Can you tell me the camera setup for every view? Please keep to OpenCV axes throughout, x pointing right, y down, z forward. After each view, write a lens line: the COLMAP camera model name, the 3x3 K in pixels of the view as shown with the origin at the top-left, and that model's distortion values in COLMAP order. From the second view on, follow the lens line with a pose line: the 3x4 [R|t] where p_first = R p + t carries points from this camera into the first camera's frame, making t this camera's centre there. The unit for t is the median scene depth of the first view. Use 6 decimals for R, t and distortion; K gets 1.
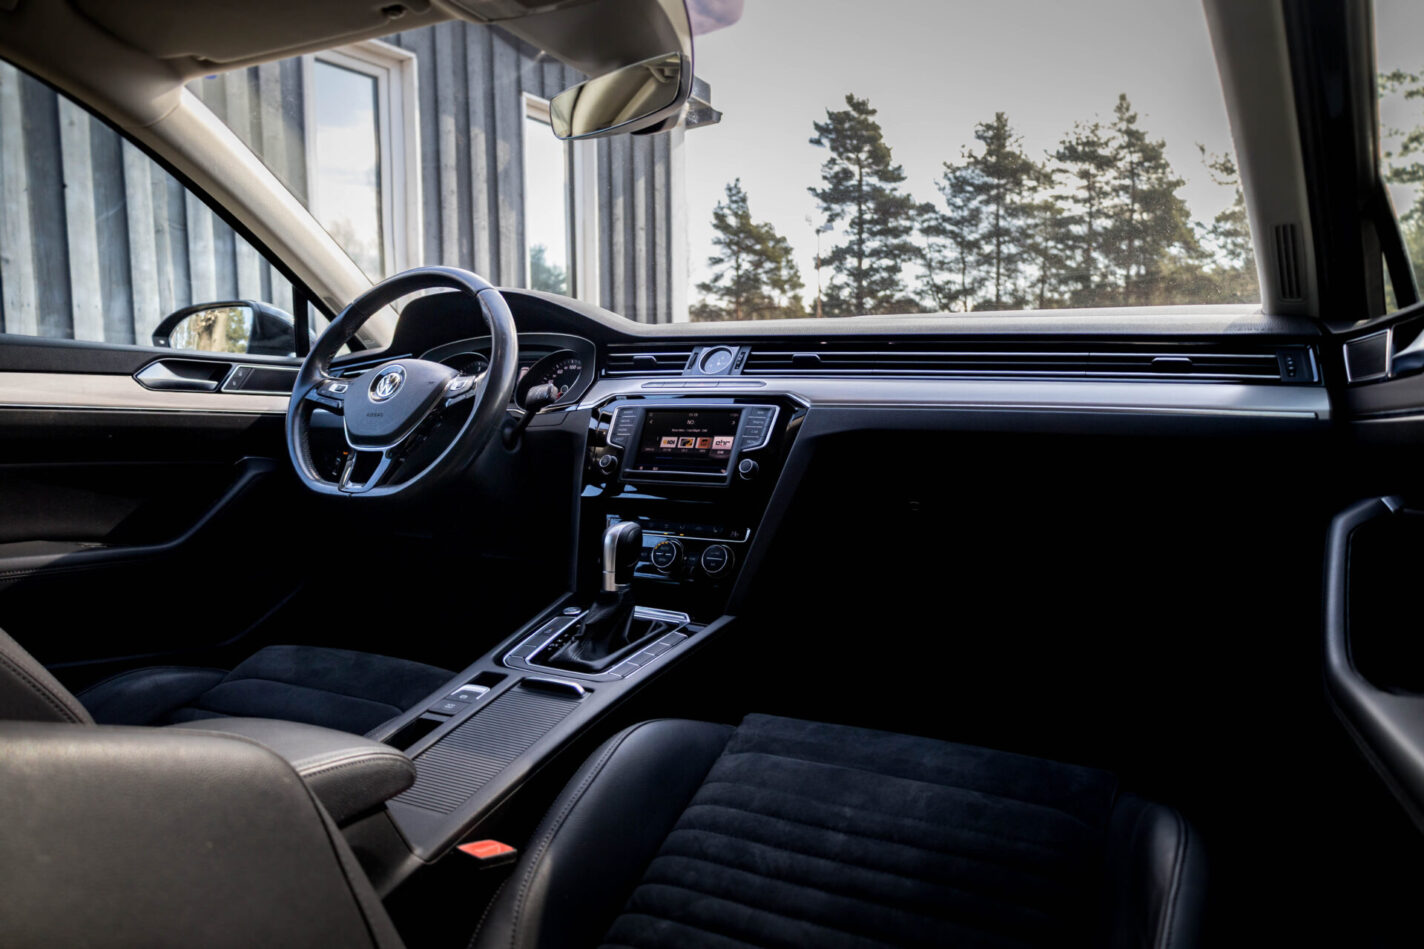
lens RADIAL K [[989.3, 0, 709.9], [0, 989.3, 474.9], [0, 0, 1]] dist [0.035658, 0.007606]
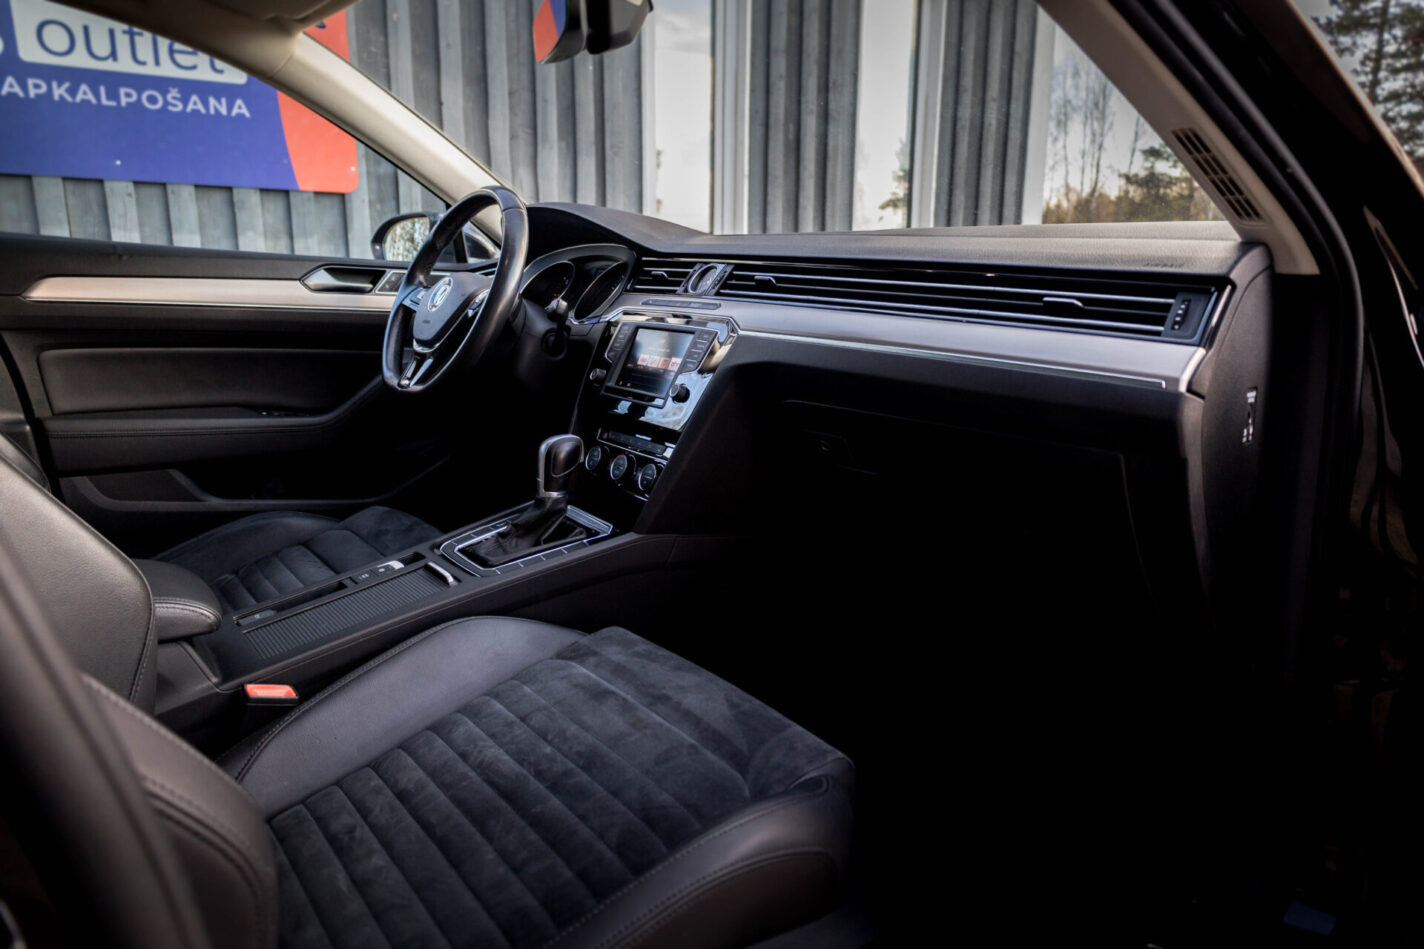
lens RADIAL K [[989.3, 0, 709.8], [0, 989.3, 480.1], [0, 0, 1]] dist [0.035658, 0.007606]
pose [[0.890193, 0.110223, -0.442050, 0.206387], [-0.052555, 0.988659, 0.140683, -0.024292], [0.452543, -0.102003, 0.885889, 0.043250]]
